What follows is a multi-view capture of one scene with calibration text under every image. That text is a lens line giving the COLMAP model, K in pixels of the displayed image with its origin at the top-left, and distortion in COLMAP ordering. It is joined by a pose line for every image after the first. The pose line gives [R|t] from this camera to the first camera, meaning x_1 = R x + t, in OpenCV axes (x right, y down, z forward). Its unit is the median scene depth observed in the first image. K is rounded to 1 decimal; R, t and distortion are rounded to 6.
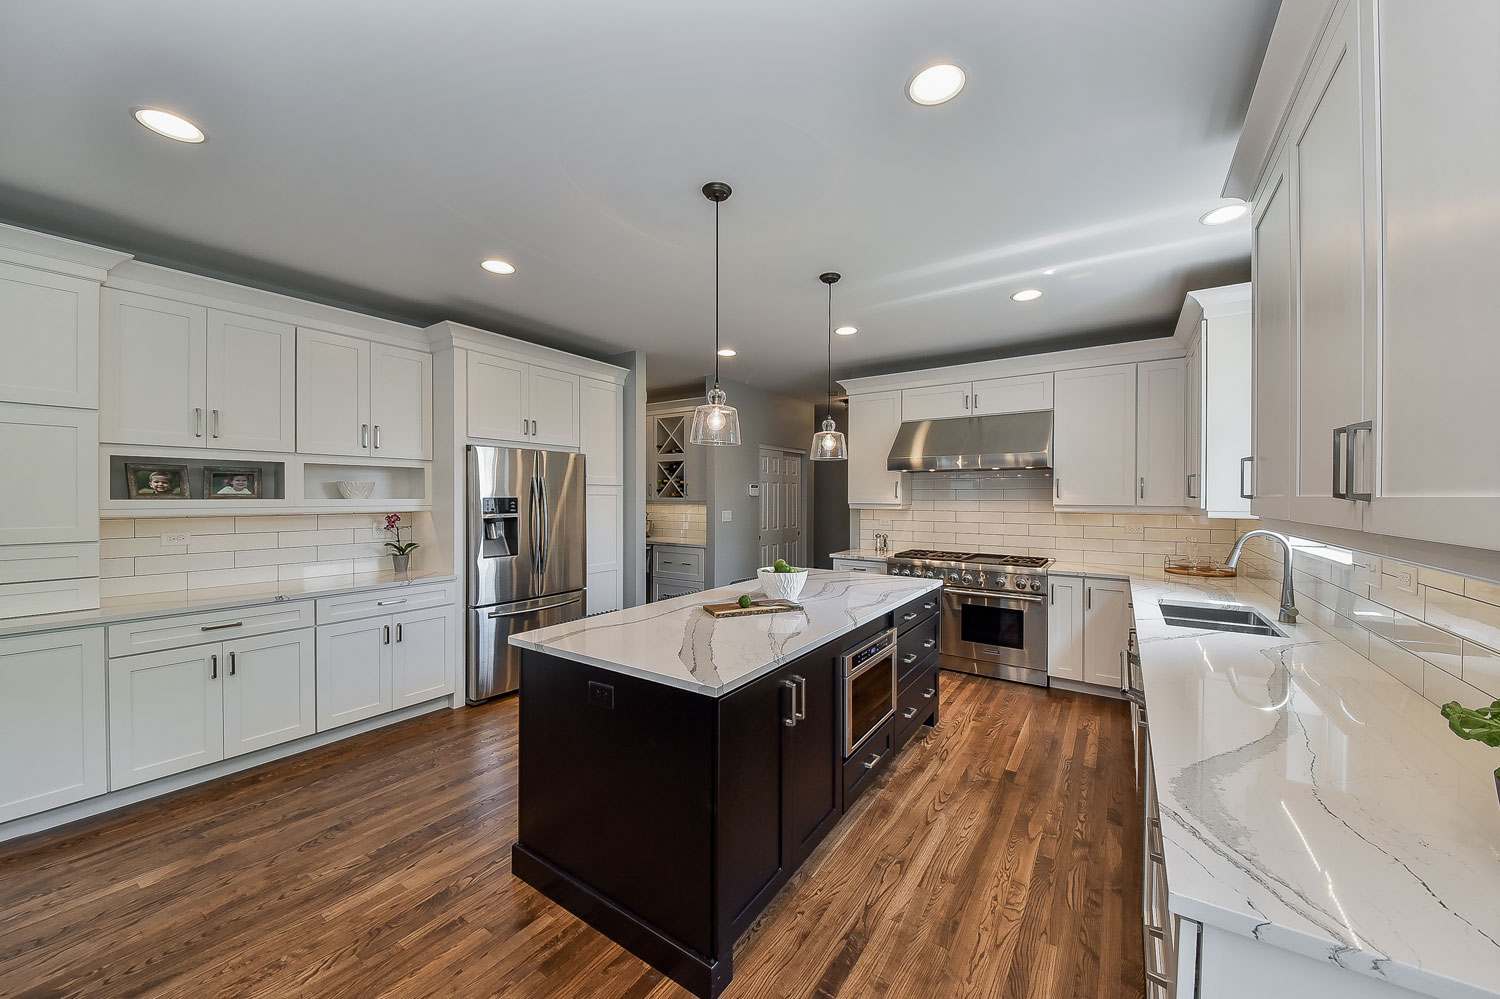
lens RADIAL K [[527.8, 0, 764.9], [0, 527.8, 497.1], [0, 0, 1]] dist [-0.009141, -0.002180]
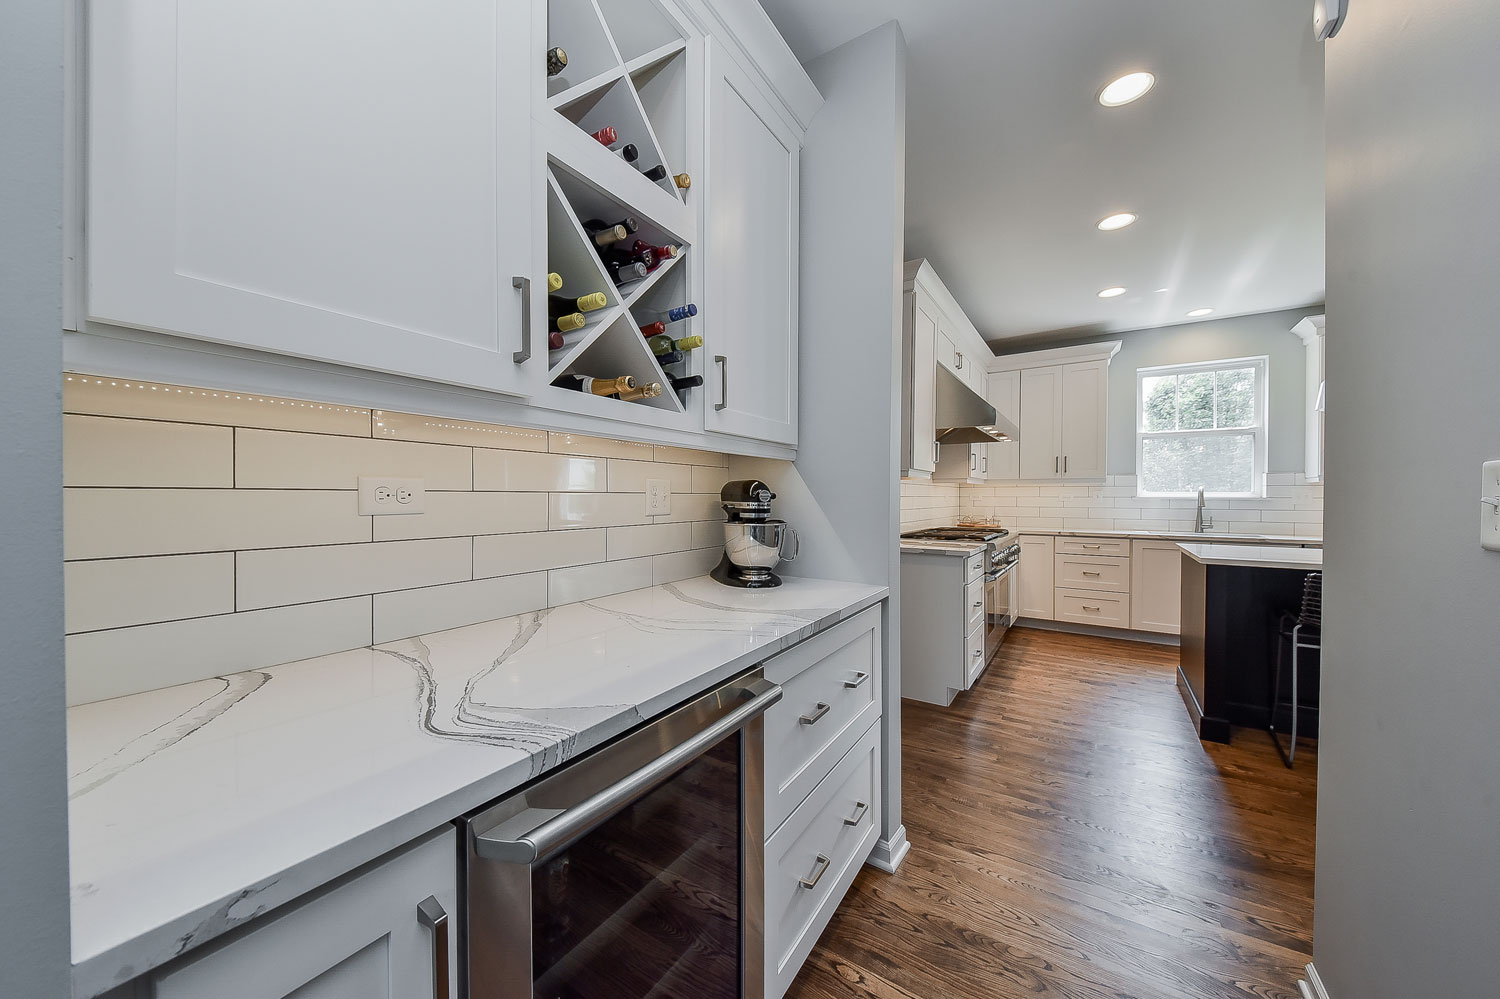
lens RADIAL K [[527.8, 0, 748.1], [0, 527.8, 501.3], [0, 0, 1]] dist [-0.009141, -0.002180]
pose [[0.020028, -0.013608, 0.999707, -0.675040], [-0.002546, 0.999903, 0.013662, 0.062793], [-0.999796, -0.002819, 0.019991, 1.757241]]
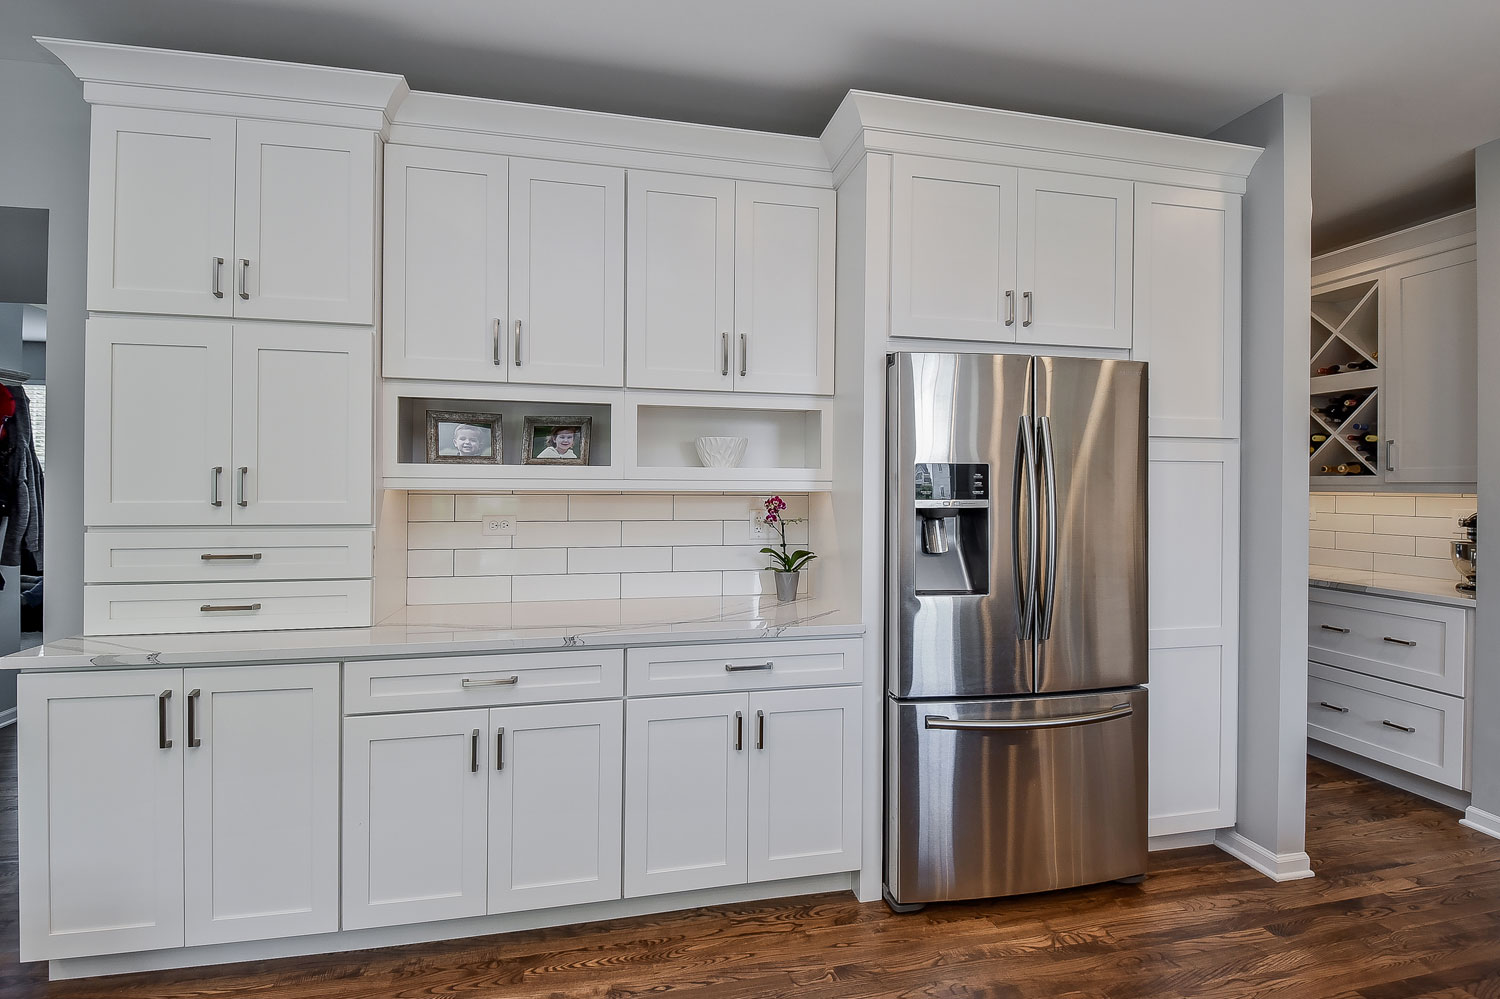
lens RADIAL K [[683.3, 0, 754.7], [0, 683.3, 491.1], [0, 0, 1]] dist [0.001615, -0.001780]
pose [[0.710194, 0.007255, -0.703969, -0.225047], [-0.004761, 0.999974, 0.005503, 0.023672], [0.703990, -0.000557, 0.710210, 0.495972]]
